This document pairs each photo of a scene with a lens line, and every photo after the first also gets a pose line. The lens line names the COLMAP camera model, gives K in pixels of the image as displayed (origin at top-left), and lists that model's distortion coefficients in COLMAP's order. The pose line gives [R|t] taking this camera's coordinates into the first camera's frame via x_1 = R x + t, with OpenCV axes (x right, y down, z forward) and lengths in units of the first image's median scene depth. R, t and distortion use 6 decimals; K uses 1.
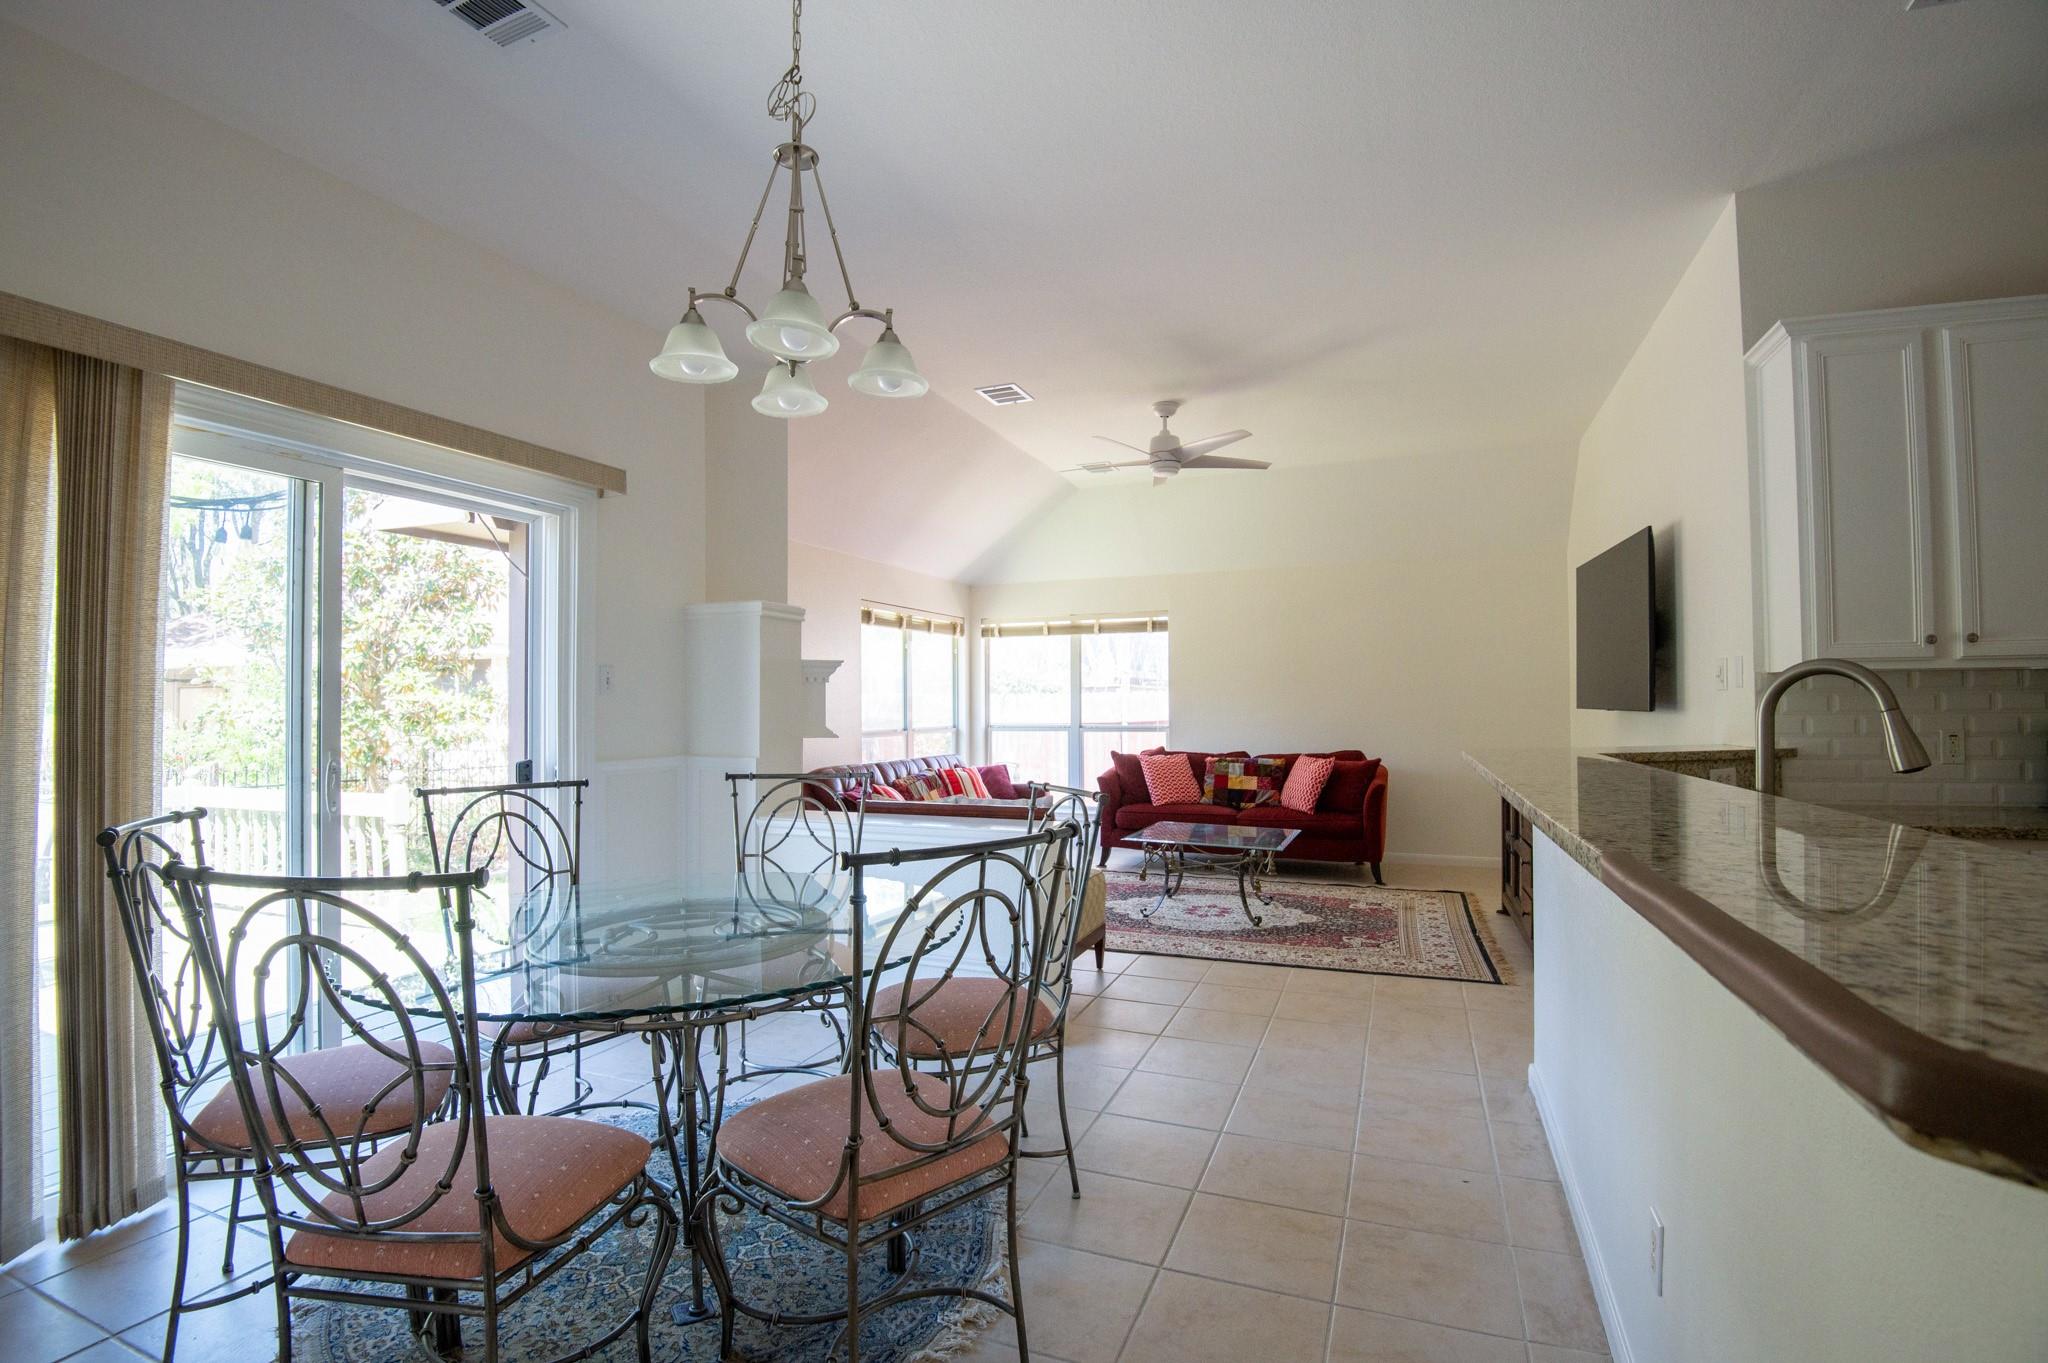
lens RADIAL K [[907.4, 0, 1024.0], [0, 907.4, 681.5], [0, 0, 1]] dist [-0.039673, -0.000333]
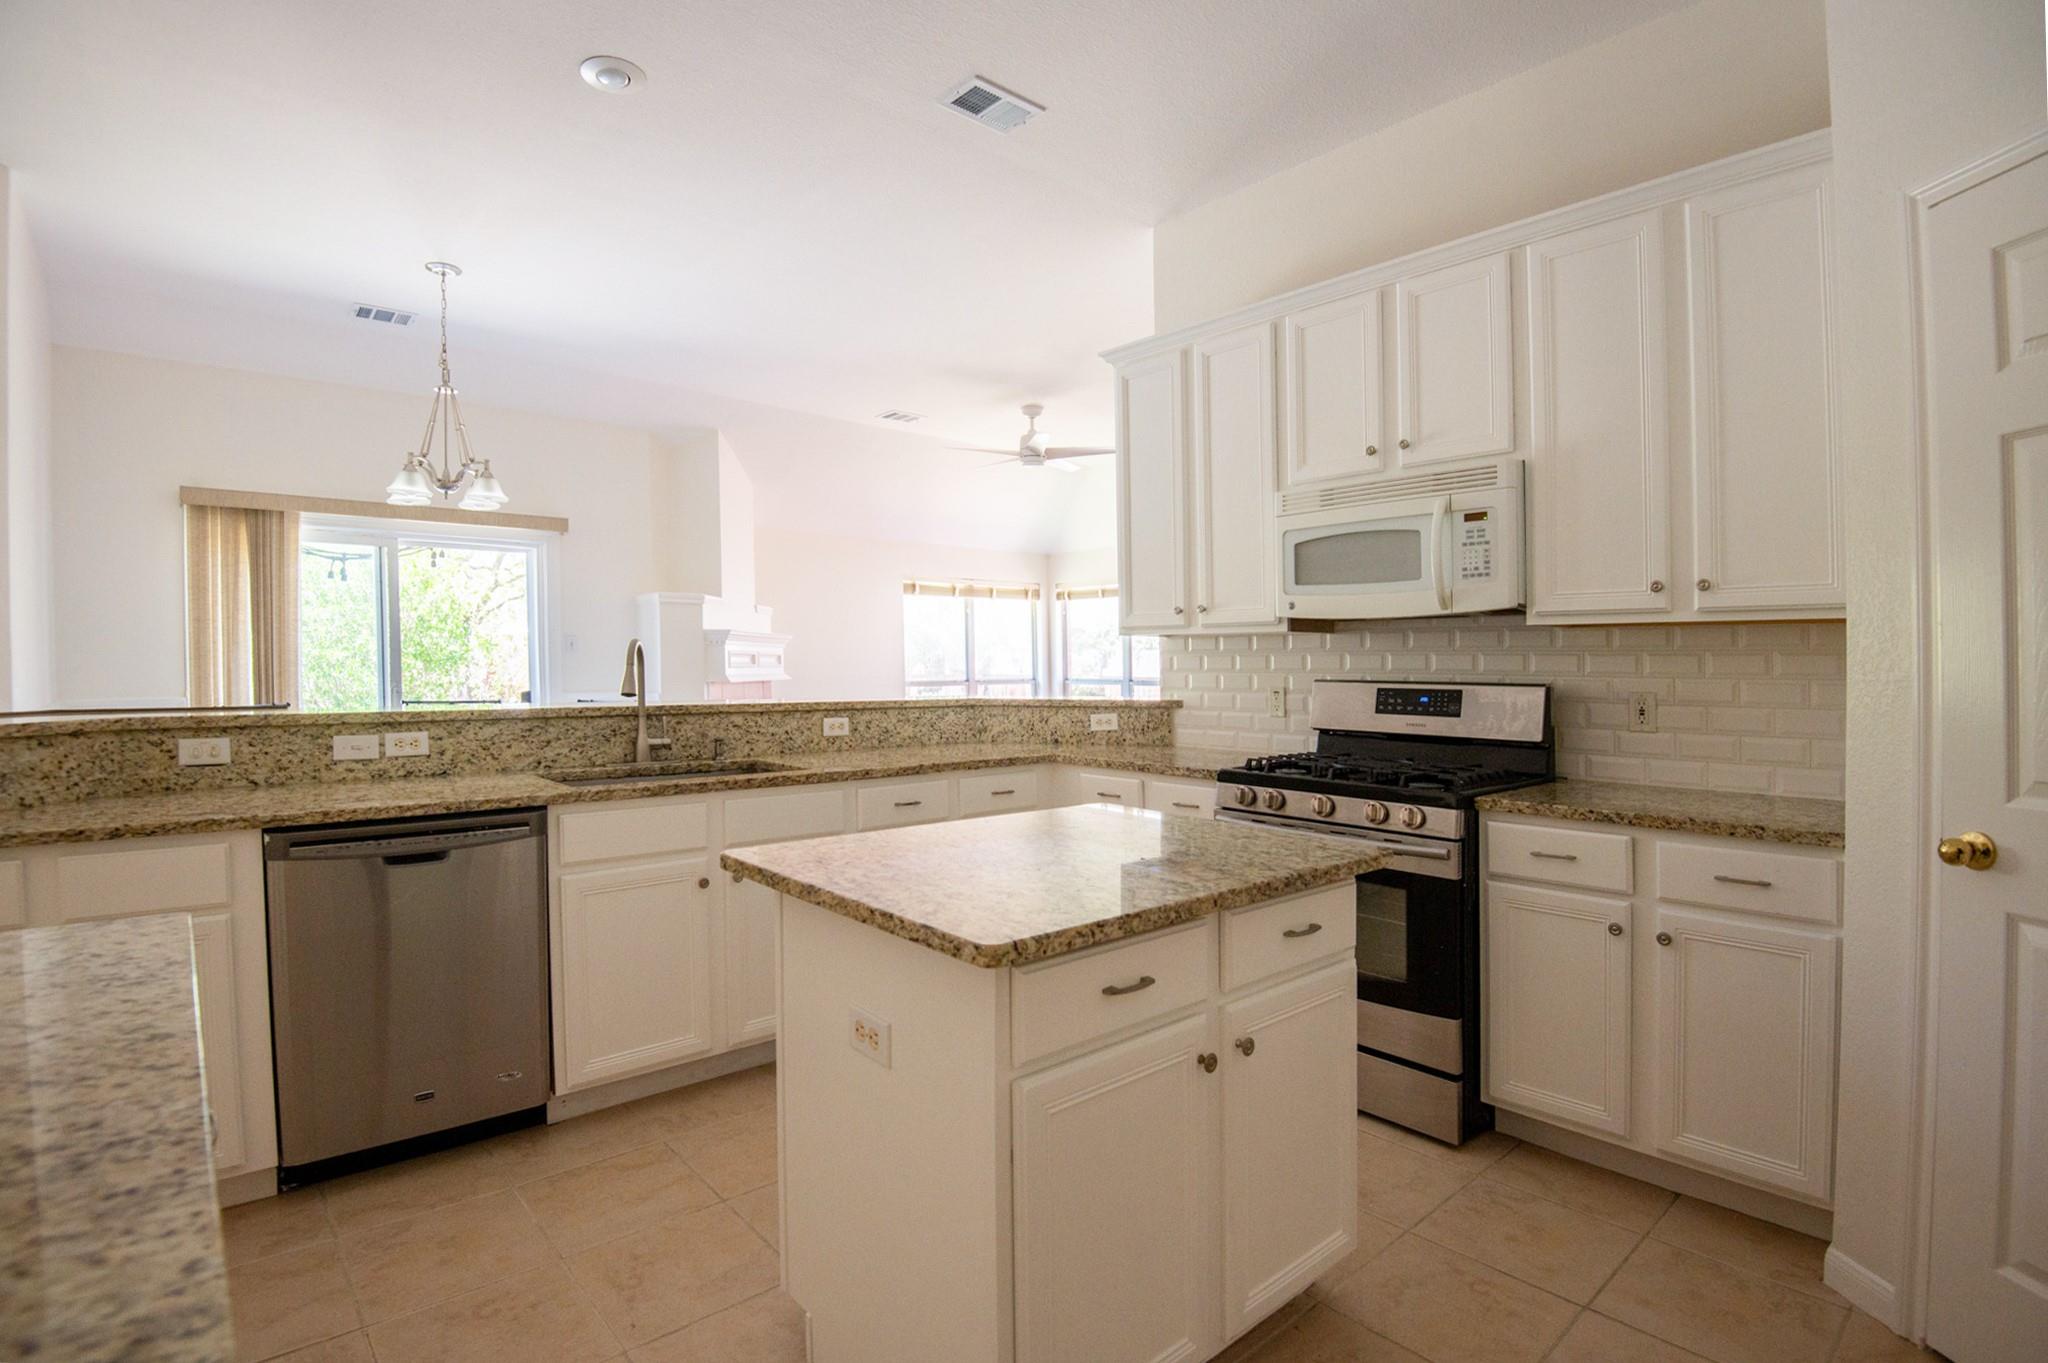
lens RADIAL K [[976.2, 0, 1024.0], [0, 976.2, 681.5], [0, 0, 1]] dist [0.001443, -0.000029]
pose [[0.885826, 0.016870, -0.463712, 1.378716], [0.005116, 0.998923, 0.046115, -0.011919], [0.463990, -0.043222, 0.884785, -0.287001]]
